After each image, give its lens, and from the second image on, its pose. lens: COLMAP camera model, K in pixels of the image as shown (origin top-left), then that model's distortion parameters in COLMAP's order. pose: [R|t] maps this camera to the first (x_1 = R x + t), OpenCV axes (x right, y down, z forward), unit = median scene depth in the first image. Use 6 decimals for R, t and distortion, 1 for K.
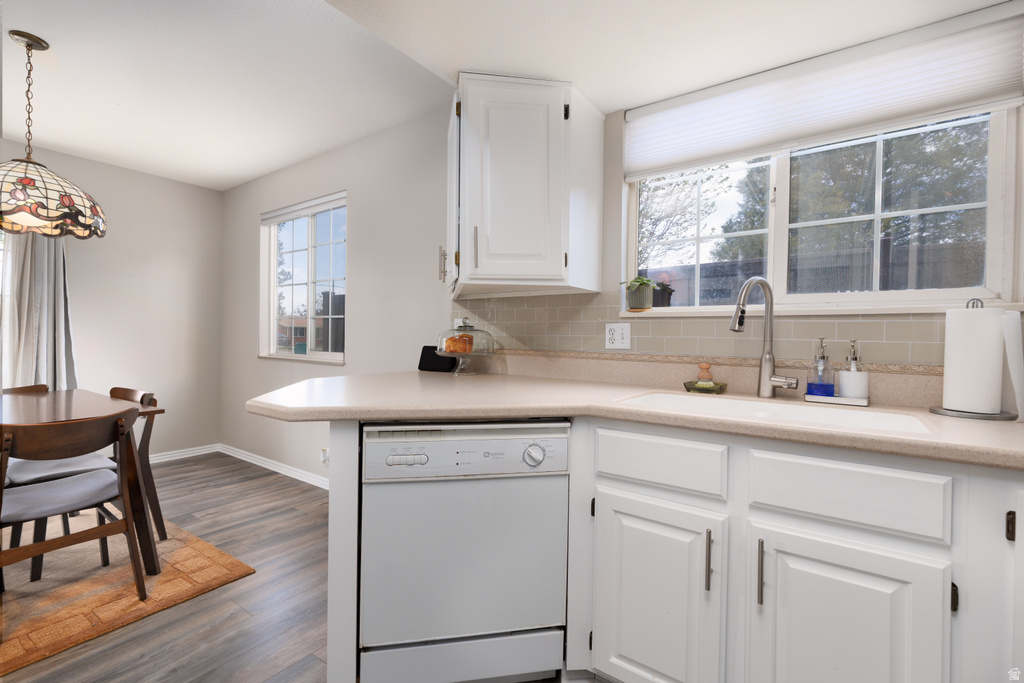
lens RADIAL K [[454.5, 0, 512.0], [0, 454.5, 341.5], [0, 0, 1]] dist [0.003695, -0.000178]
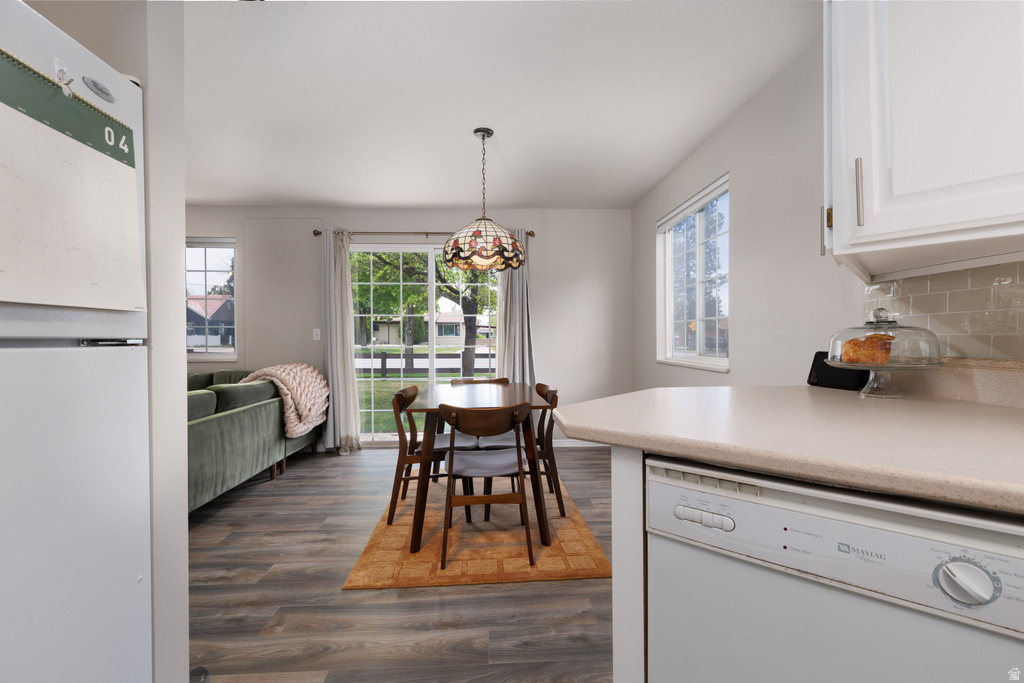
lens RADIAL K [[454.5, 0, 512.0], [0, 454.5, 341.5], [0, 0, 1]] dist [0.003695, -0.000178]
pose [[0.625172, -0.012936, -0.780380, 0.082663], [0.008625, 0.999916, -0.009666, -0.004263], [0.780439, -0.000687, 0.625231, 0.201023]]
